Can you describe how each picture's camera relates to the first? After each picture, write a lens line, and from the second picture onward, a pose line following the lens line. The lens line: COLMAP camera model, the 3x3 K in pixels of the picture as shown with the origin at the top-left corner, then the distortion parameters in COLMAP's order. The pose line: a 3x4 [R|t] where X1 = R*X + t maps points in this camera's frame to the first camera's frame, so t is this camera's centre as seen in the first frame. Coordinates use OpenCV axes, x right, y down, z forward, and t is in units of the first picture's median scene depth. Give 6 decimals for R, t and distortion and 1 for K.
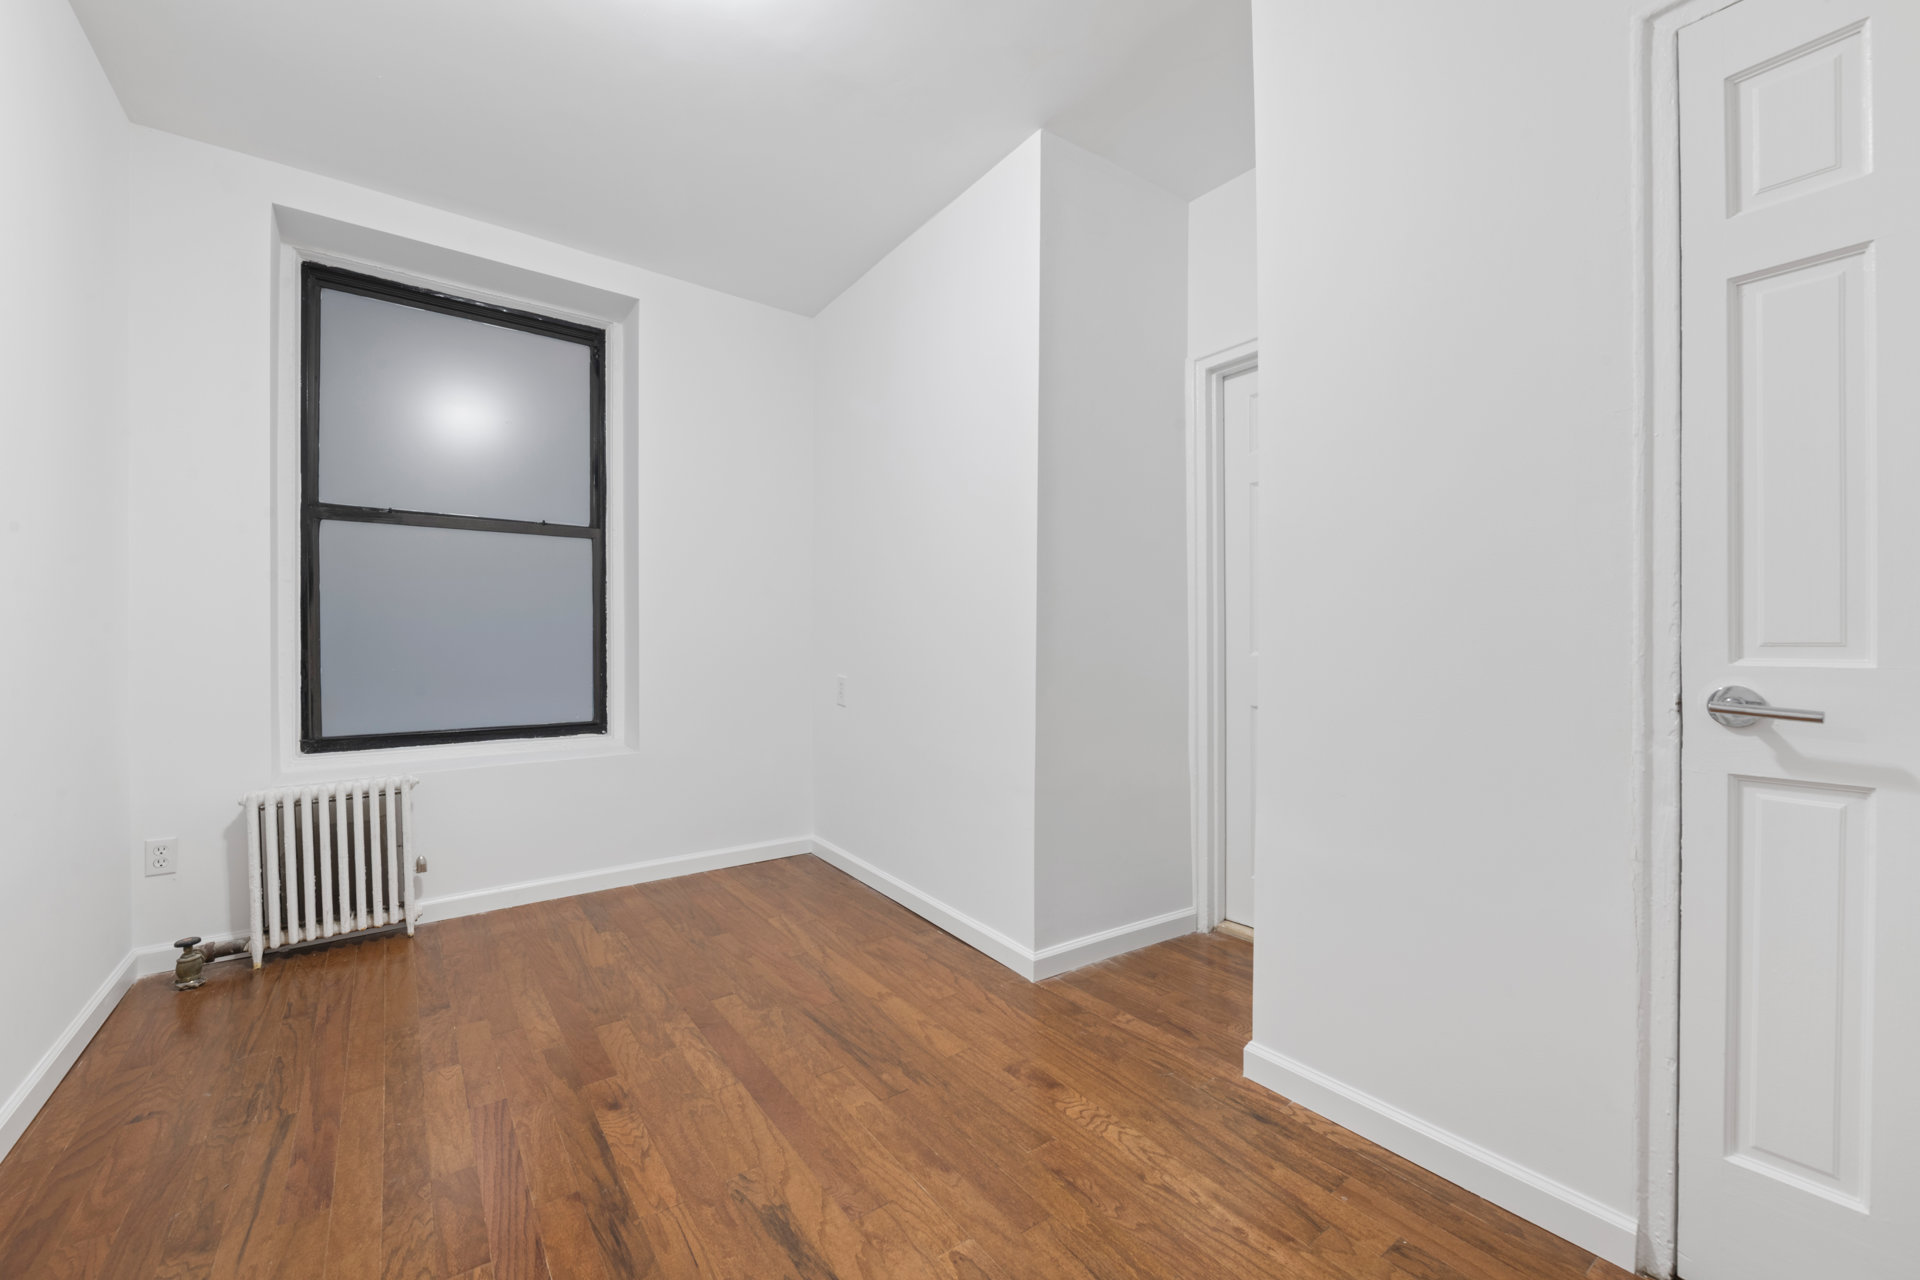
lens RADIAL K [[769.3, 0, 960.0], [0, 769.3, 640.0], [0, 0, 1]] dist [-0.000287, -0.000702]
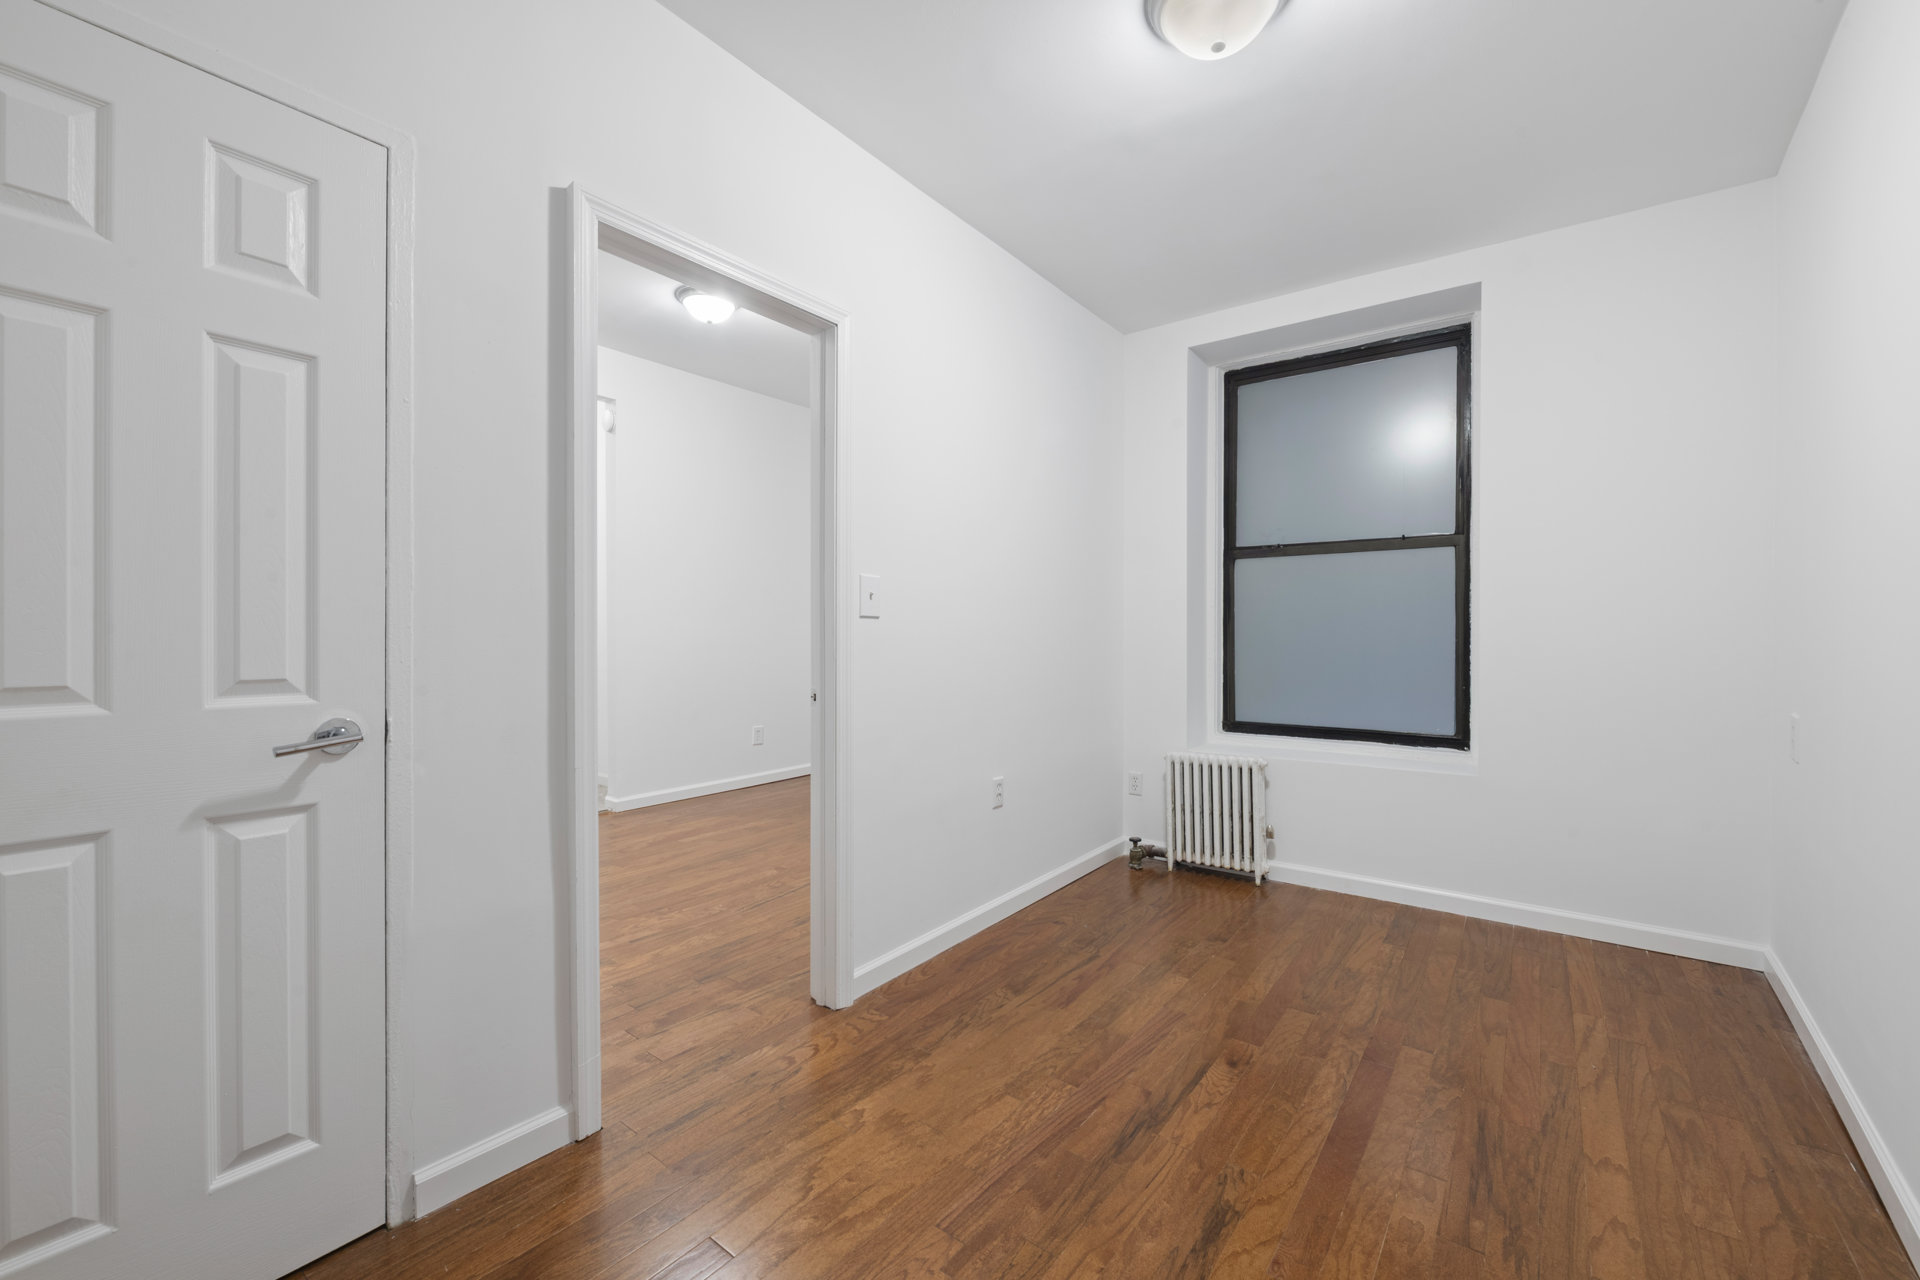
lens RADIAL K [[768.6, 0, 965.3], [0, 768.6, 630.9], [0, 0, 1]] dist [-0.000522, -0.000598]
pose [[0.271270, -0.002906, -0.962499, 0.432446], [-0.000611, 0.999995, -0.003191, -0.033892], [0.962503, 0.001453, 0.271267, 0.228529]]
